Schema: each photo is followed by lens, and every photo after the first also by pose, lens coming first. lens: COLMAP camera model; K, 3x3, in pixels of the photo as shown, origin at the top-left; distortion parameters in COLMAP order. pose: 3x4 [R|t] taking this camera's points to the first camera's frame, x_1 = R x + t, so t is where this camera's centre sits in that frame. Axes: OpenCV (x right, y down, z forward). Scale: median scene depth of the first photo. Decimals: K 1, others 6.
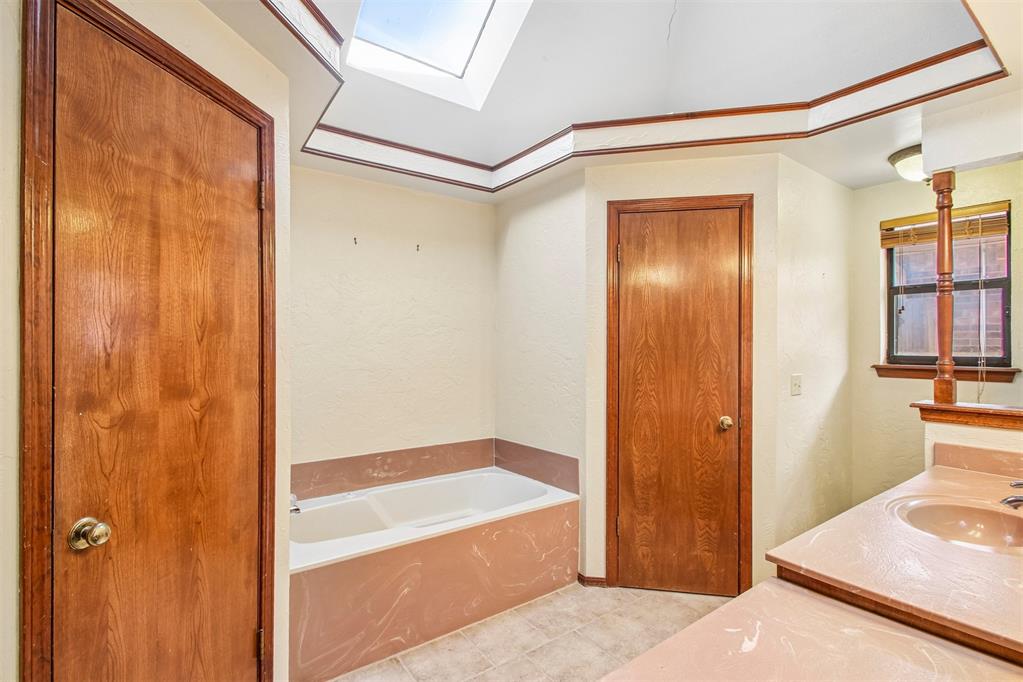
lens RADIAL K [[473.8, 0, 509.0], [0, 473.8, 344.4], [0, 0, 1]] dist [0.001070, -0.011692]
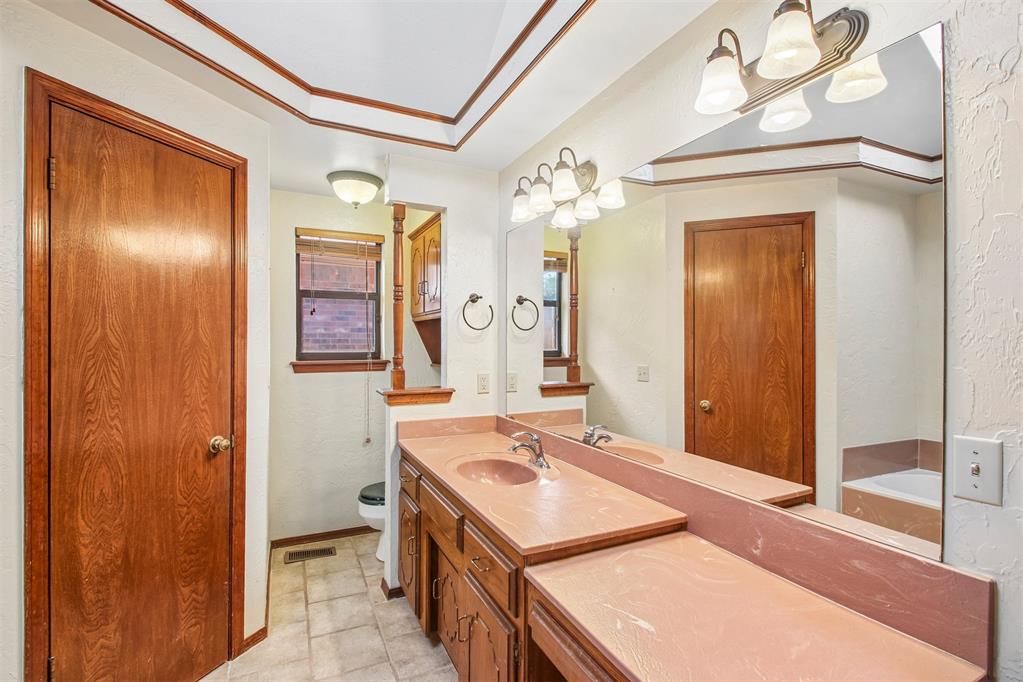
lens RADIAL K [[473.8, 0, 509.0], [0, 473.8, 344.4], [0, 0, 1]] dist [0.001070, -0.011692]
pose [[0.169005, -0.004261, 0.985606, -0.214151], [0.000735, 0.999991, 0.004197, 0.000458], [-0.985615, 0.000015, 0.169006, 0.402783]]
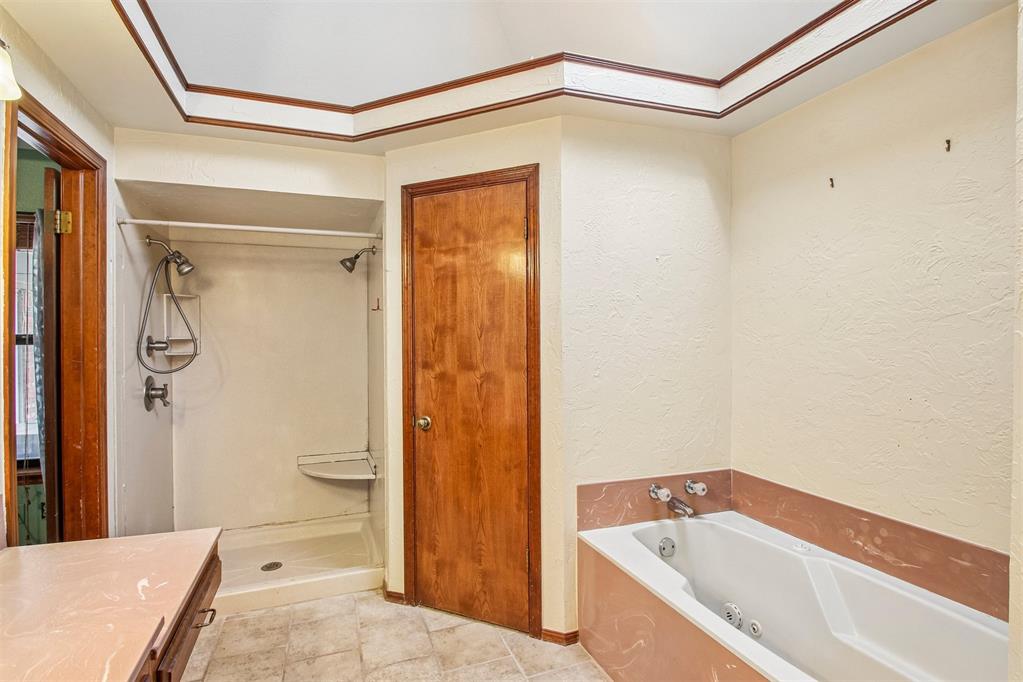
lens RADIAL K [[516.4, 0, 511.5], [0, 516.4, 341.0], [0, 0, 1]] dist [0.000735, 0.000040]
pose [[-0.258900, 0.004295, -0.965895, 0.565803], [0.006422, 0.999976, 0.002725, 0.000711], [0.965883, -0.005497, -0.258921, 0.827035]]
